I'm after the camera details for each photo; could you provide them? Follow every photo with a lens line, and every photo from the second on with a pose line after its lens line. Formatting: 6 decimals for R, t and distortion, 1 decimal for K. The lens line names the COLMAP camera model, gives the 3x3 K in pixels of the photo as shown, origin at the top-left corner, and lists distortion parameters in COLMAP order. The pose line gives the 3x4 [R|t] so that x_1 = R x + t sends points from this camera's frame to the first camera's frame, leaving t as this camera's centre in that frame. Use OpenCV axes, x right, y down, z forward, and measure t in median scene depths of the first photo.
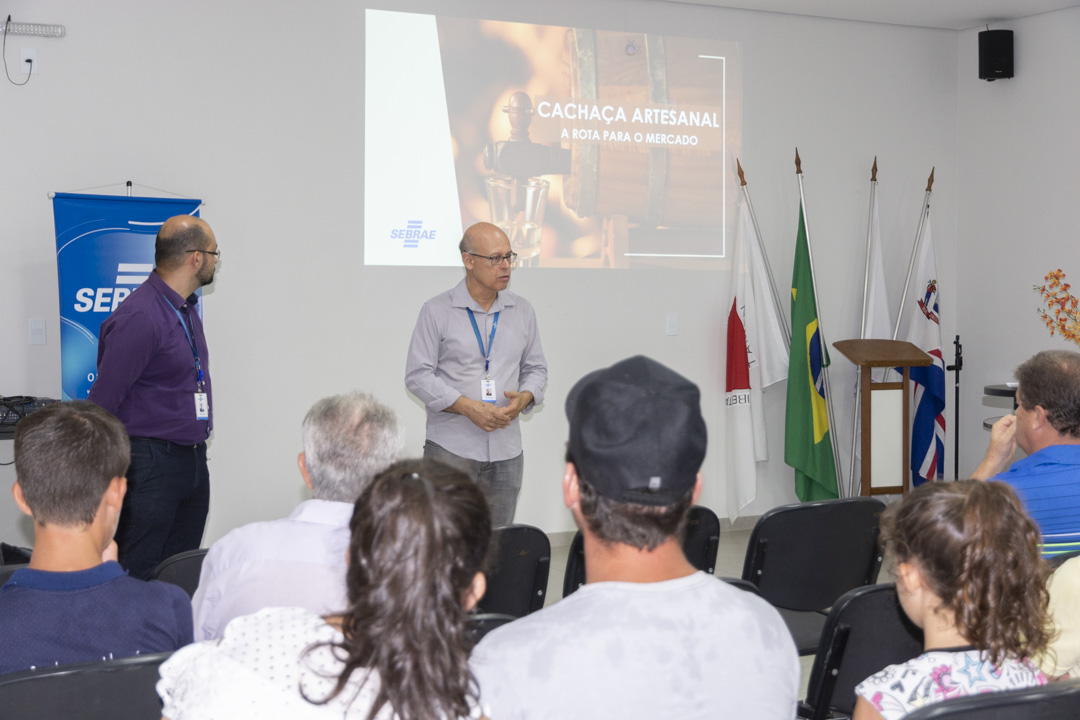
lens RADIAL K [[1489.4, 0, 540.0], [0, 1489.4, 360.0], [0, 0, 1]] dist [-0.000718, 0.002377]
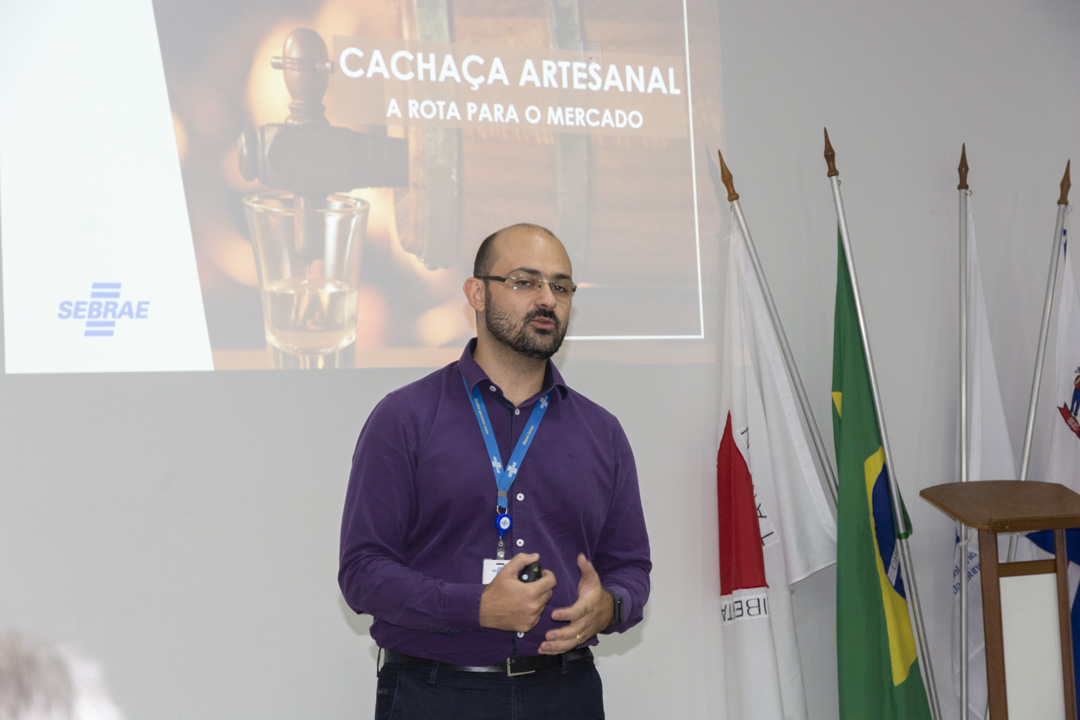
lens RADIAL K [[2489.0, 0, 540.0], [0, 2489.0, 360.0], [0, 0, 1]] dist [0.012301, -0.019931]
pose [[0.995232, -0.043730, 0.087184, -0.011200], [0.050500, 0.995750, -0.077024, 0.003540], [-0.083445, 0.081059, 0.993210, 0.137825]]
